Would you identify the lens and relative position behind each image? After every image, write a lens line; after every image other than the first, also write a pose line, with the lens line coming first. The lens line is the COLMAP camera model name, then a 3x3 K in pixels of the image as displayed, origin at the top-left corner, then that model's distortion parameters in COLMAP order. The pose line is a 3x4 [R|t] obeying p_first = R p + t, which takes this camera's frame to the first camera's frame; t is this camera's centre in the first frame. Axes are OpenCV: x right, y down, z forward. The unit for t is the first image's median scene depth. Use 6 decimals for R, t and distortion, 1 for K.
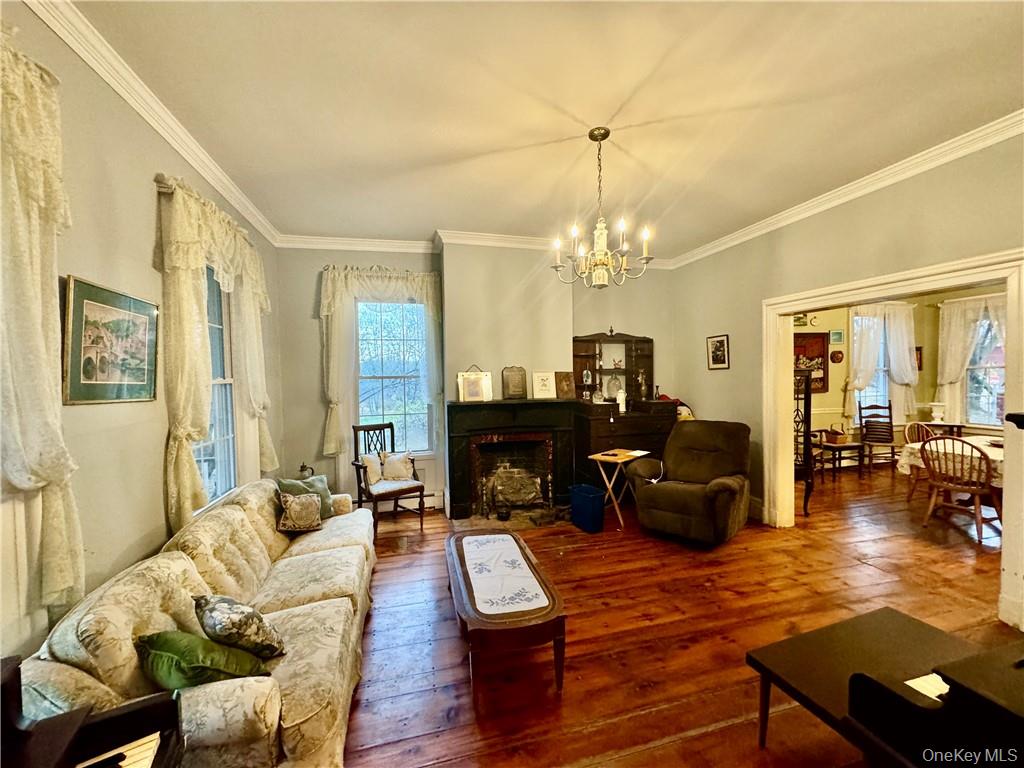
lens RADIAL K [[407.0, 0, 514.7], [0, 407.0, 383.1], [0, 0, 1]] dist [-0.012698, 0.000381]
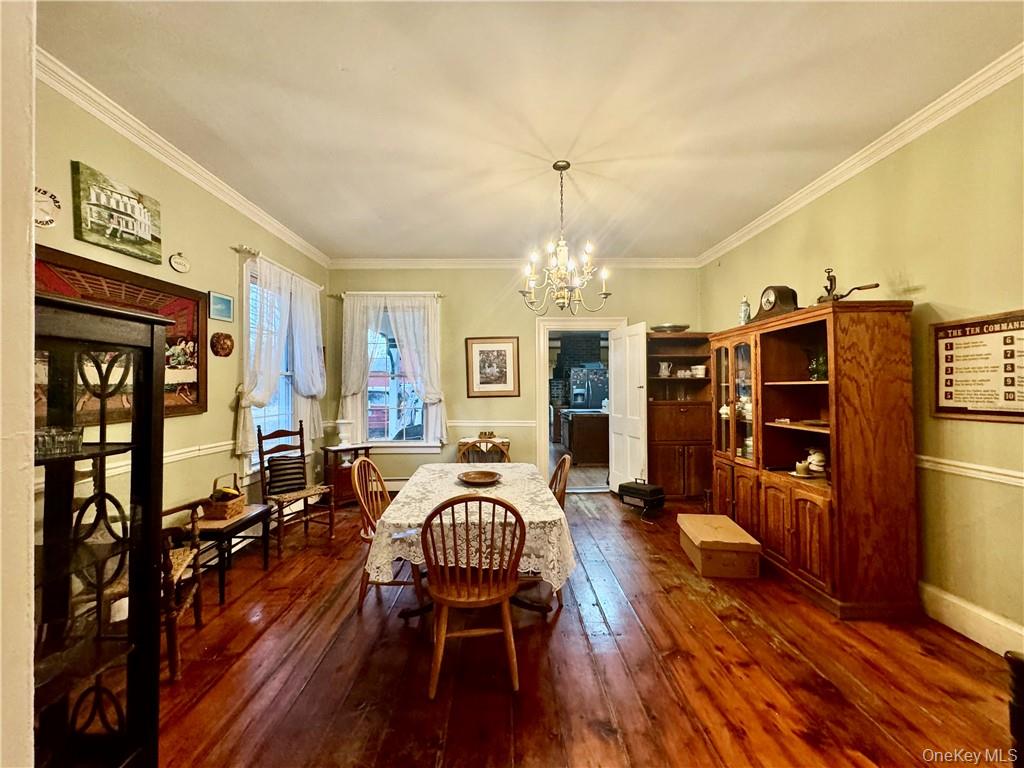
lens RADIAL K [[407.0, 0, 512.2], [0, 407.0, 382.7], [0, 0, 1]] dist [-0.012698, 0.000381]
pose [[0.240338, 0.023869, 0.970396, 0.378765], [0.023518, 0.999261, -0.030403, 0.009552], [-0.970404, 0.030128, 0.239599, 0.508814]]
